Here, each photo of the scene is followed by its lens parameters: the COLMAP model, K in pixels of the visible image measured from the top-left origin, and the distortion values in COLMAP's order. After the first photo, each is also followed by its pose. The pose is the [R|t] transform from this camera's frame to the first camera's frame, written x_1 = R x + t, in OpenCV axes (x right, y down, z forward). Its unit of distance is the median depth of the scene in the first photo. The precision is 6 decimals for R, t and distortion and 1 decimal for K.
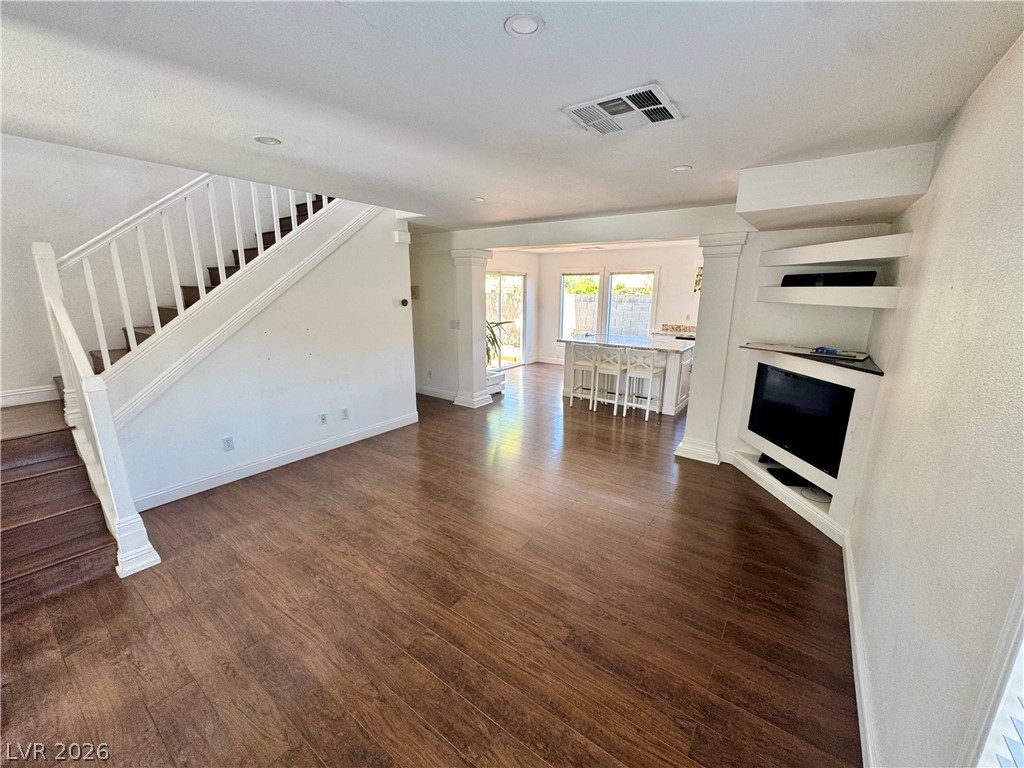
lens RADIAL K [[425.0, 0, 512.0], [0, 425.0, 384.0], [0, 0, 1]] dist [-0.001026, -0.000066]
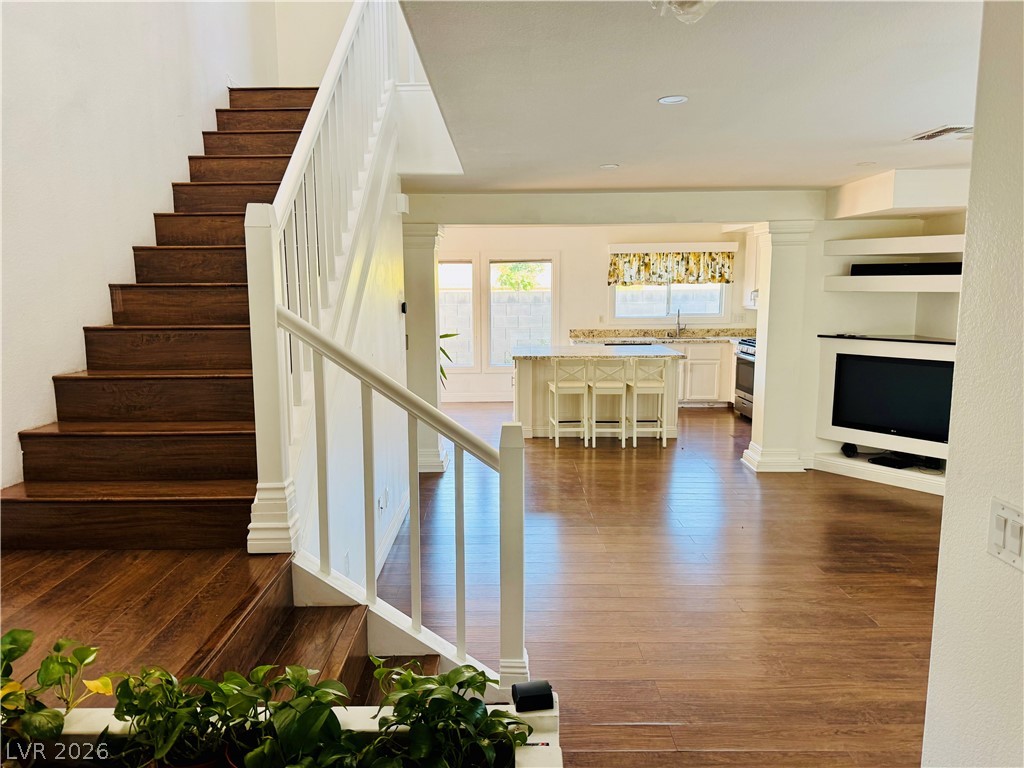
lens RADIAL K [[717.1, 0, 512.0], [0, 717.1, 384.0], [0, 0, 1]] dist [0.002113, -0.188647]
pose [[0.825758, -0.095135, 0.555943, -0.612113], [0.142778, 0.988826, -0.042862, -0.011923], [-0.545654, 0.114770, 0.830114, 0.047669]]
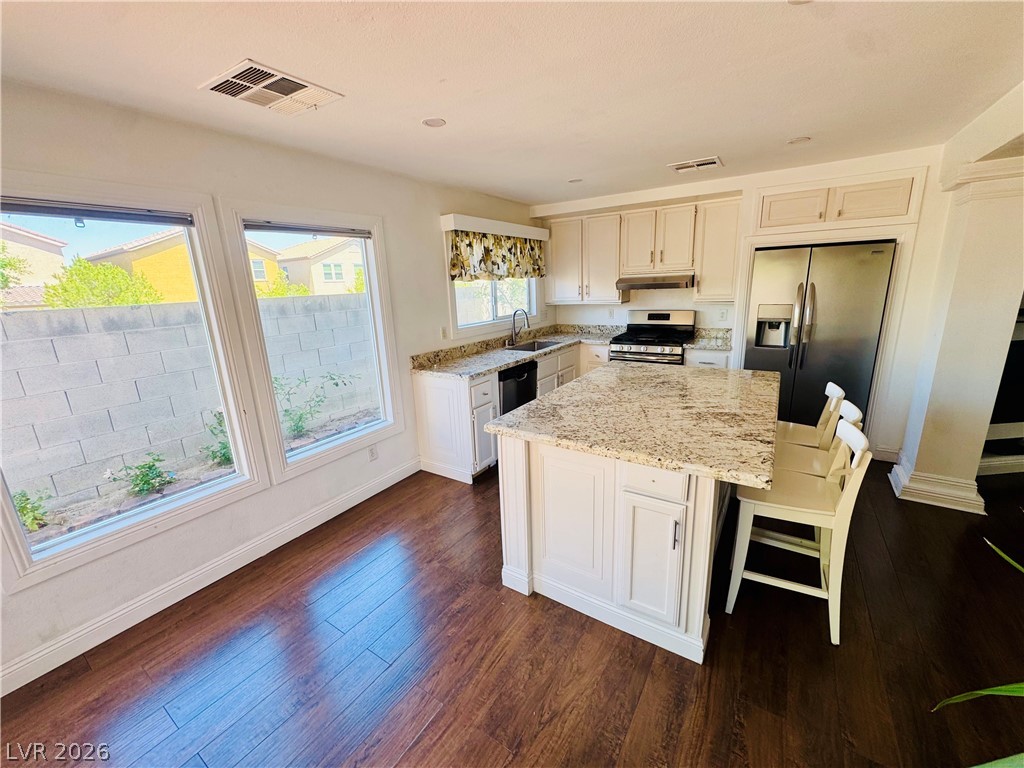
lens RADIAL K [[407.0, 0, 512.0], [0, 407.0, 384.0], [0, 0, 1]] dist [-0.000439, -0.000129]
pose [[-0.032104, -0.246570, 0.968593, -0.097341], [0.262277, 0.933053, 0.246216, -0.271400], [-0.964458, 0.261944, 0.034715, 1.269694]]
